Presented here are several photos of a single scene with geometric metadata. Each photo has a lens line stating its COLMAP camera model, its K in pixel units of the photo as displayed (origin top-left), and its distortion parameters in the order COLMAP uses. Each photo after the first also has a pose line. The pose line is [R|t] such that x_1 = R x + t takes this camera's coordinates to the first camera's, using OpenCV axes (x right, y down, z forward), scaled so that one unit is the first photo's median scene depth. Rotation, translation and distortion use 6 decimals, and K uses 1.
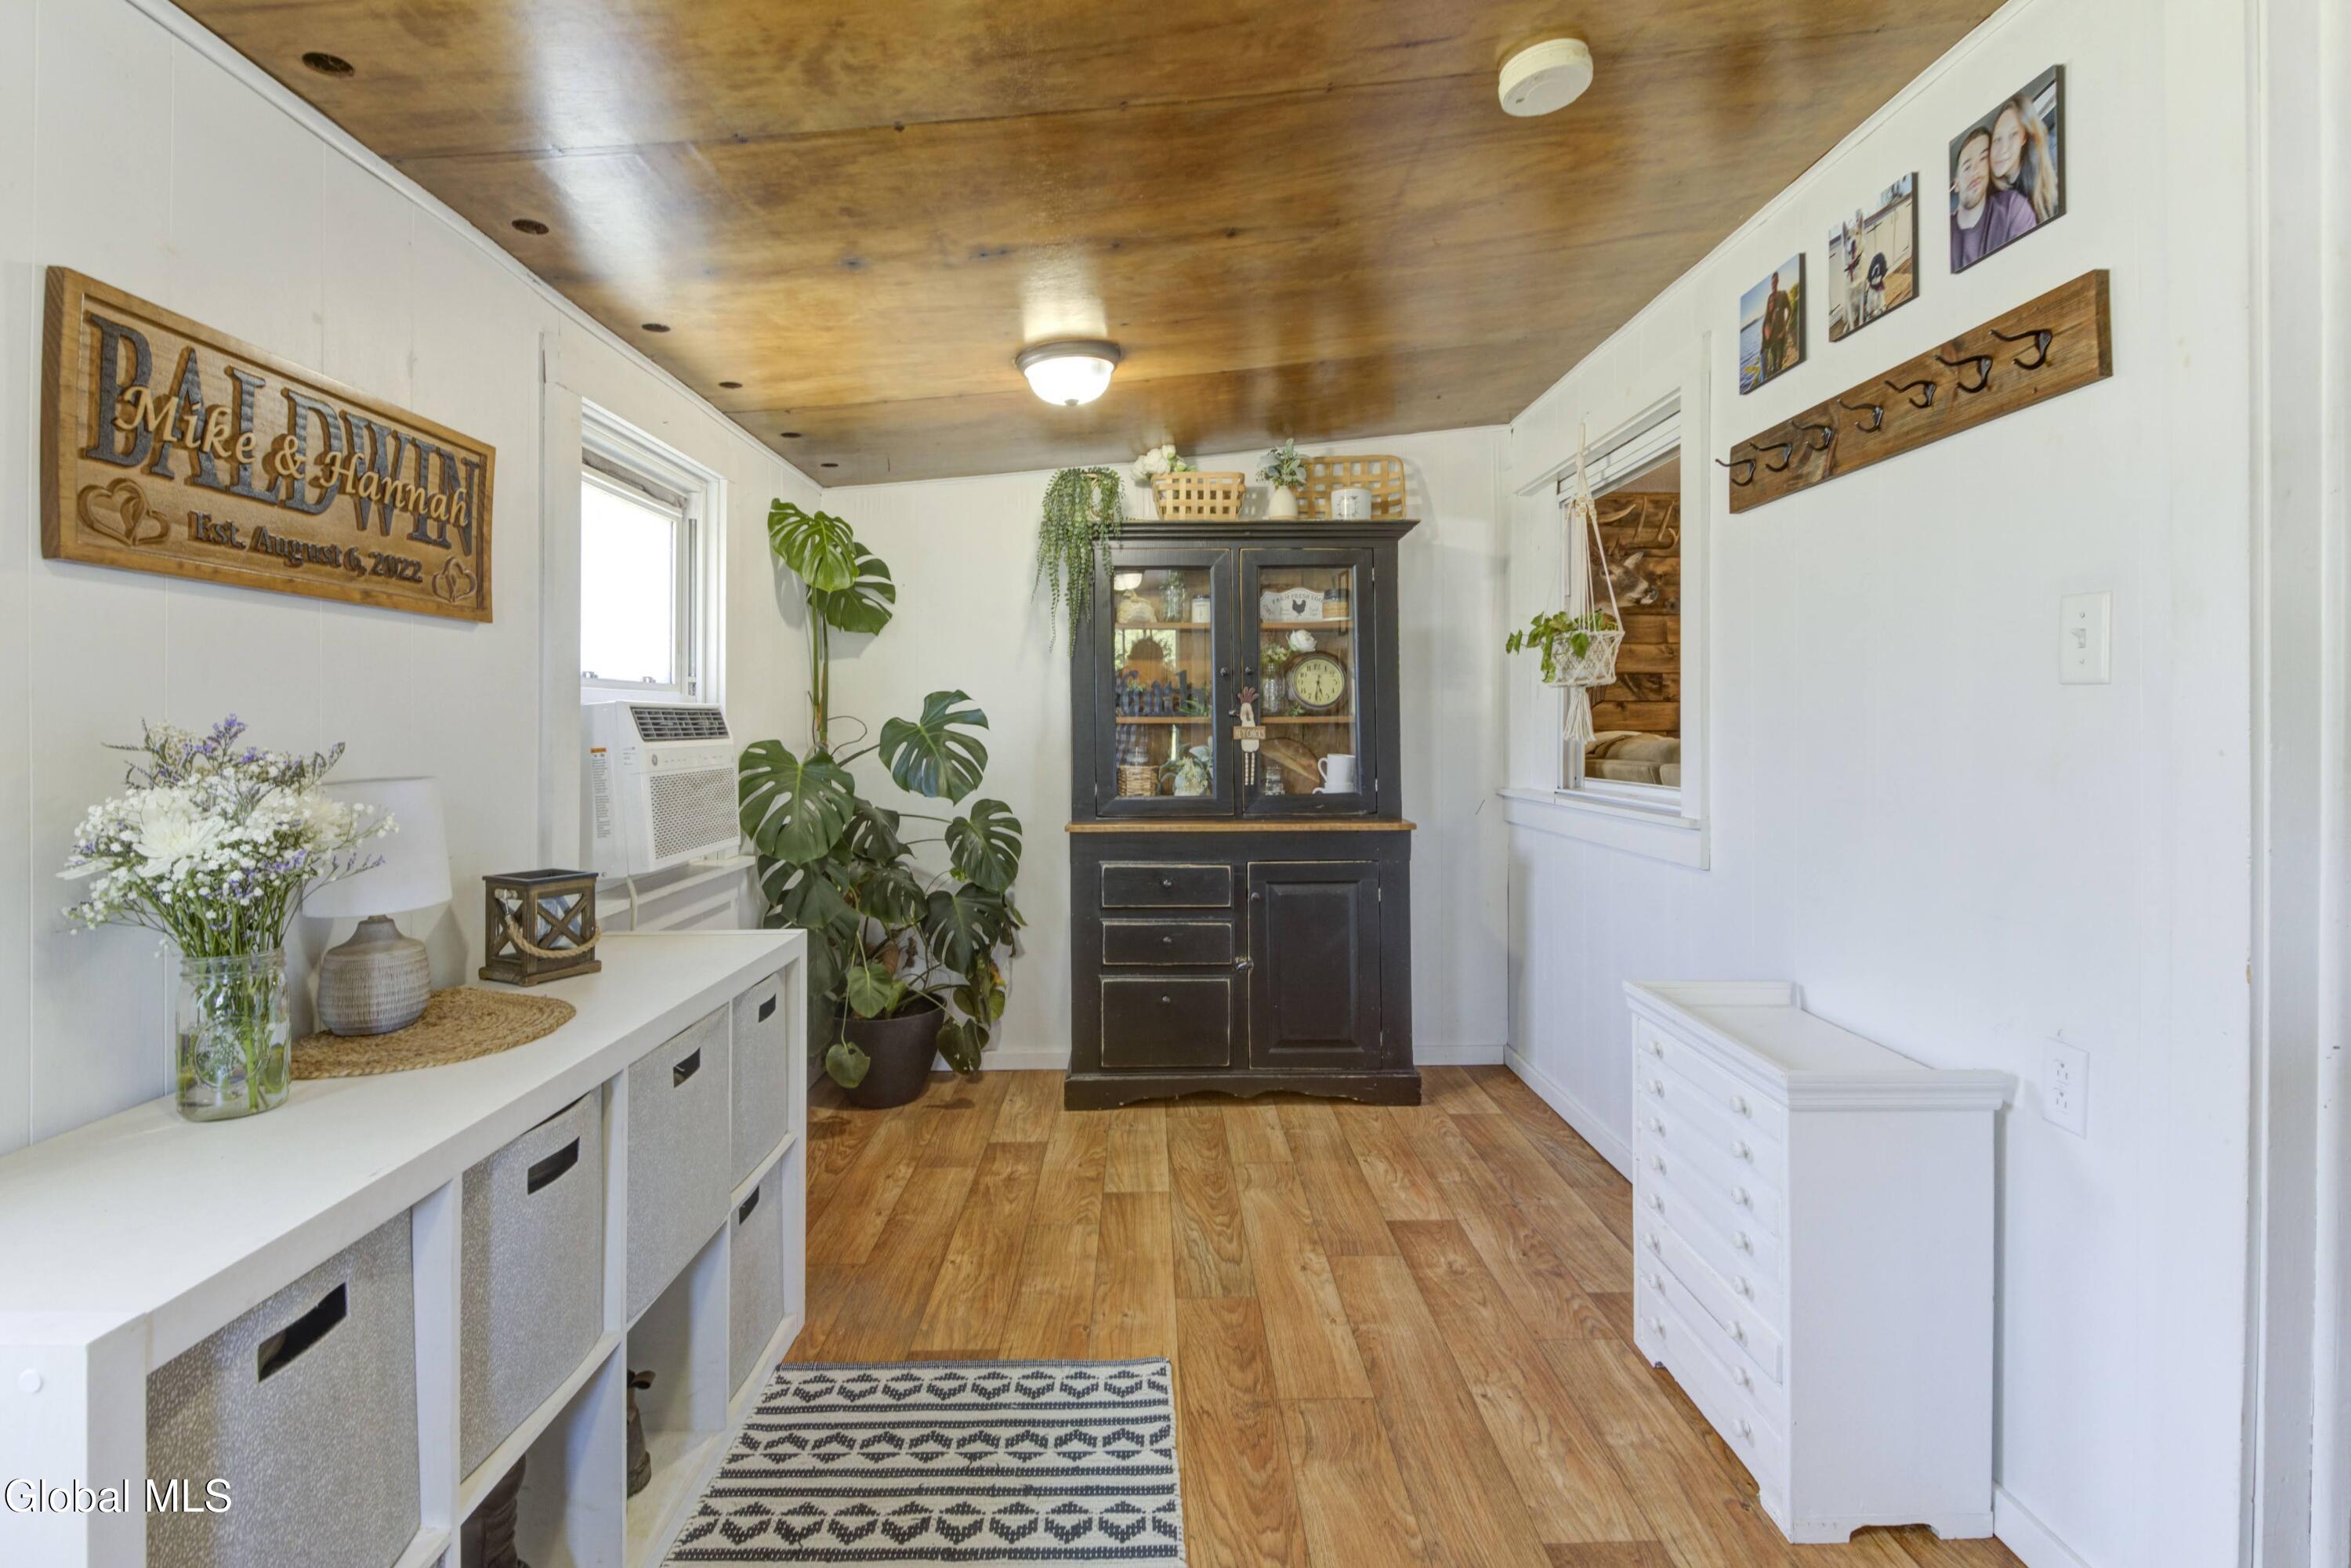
lens RADIAL K [[1067.0, 0, 1161.8], [0, 1067.0, 700.6], [0, 0, 1]] dist [0.035007, -0.030220]
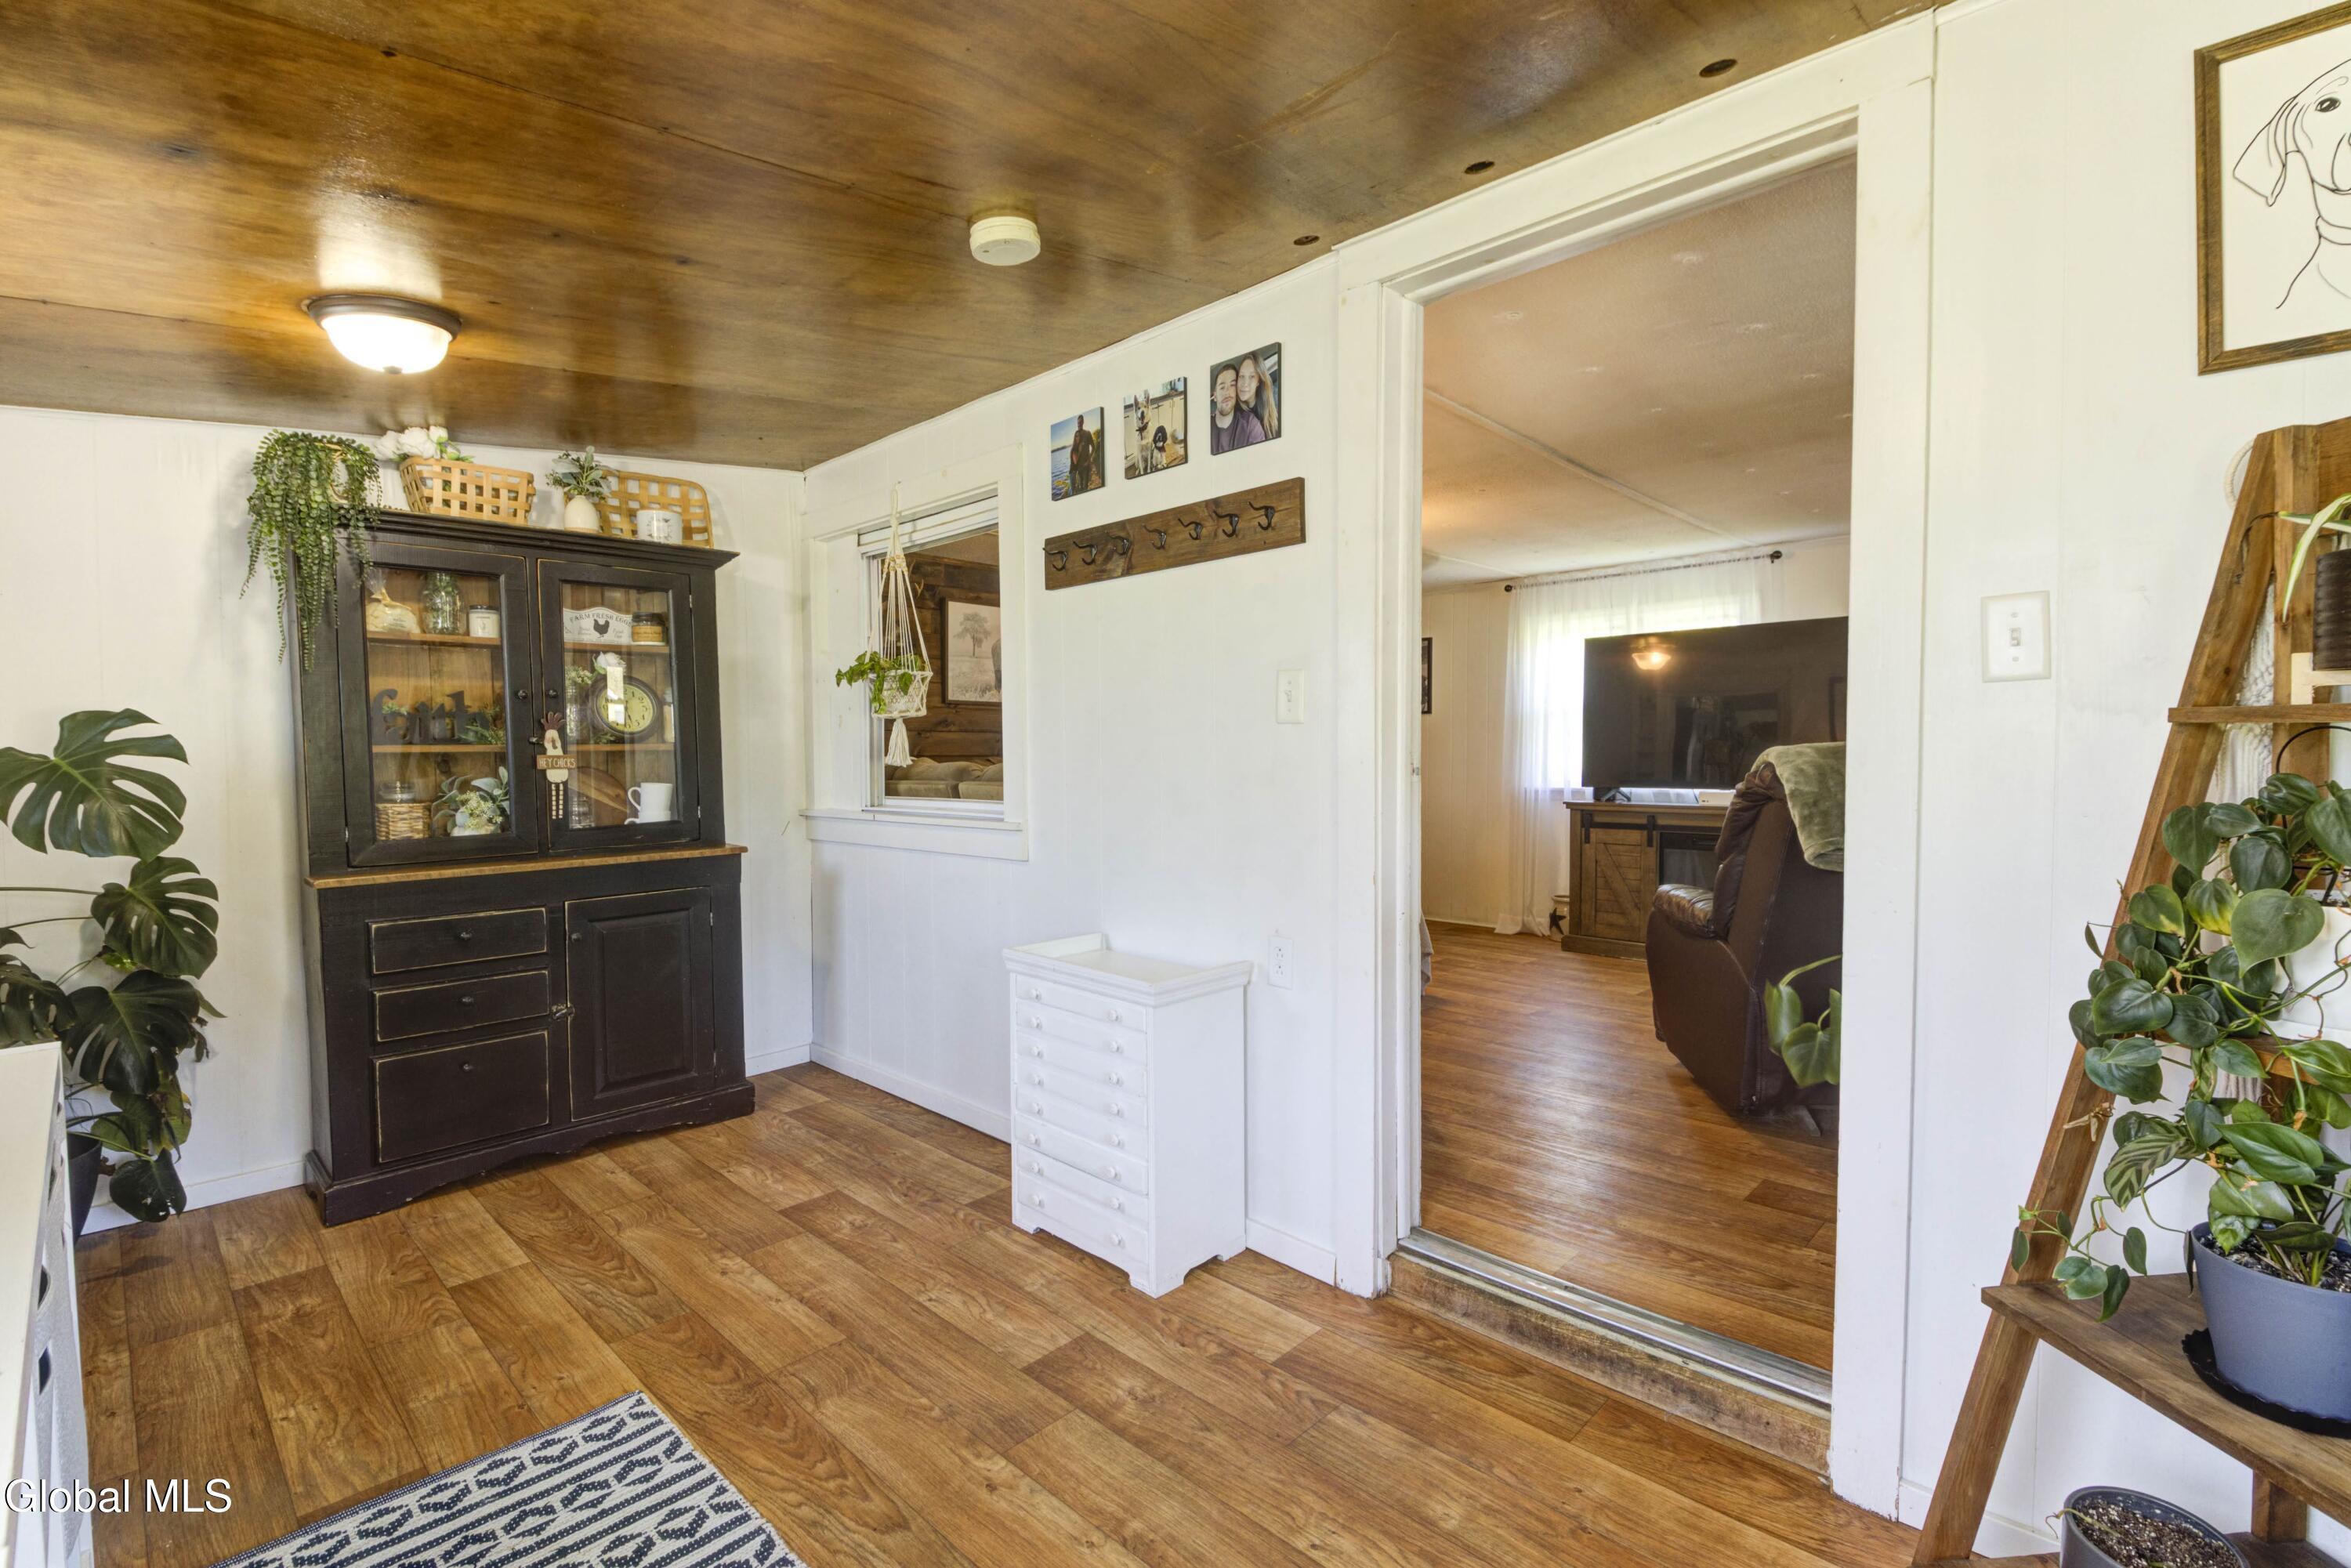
lens RADIAL K [[1034.3, 0, 1188.2], [0, 1034.3, 745.0], [0, 0, 1]] dist [0.032498, -0.026180]
pose [[0.707275, -0.003627, 0.706929, -0.193752], [-0.008354, 0.999874, 0.013488, -0.001328], [-0.706889, -0.015445, 0.707155, -0.019648]]
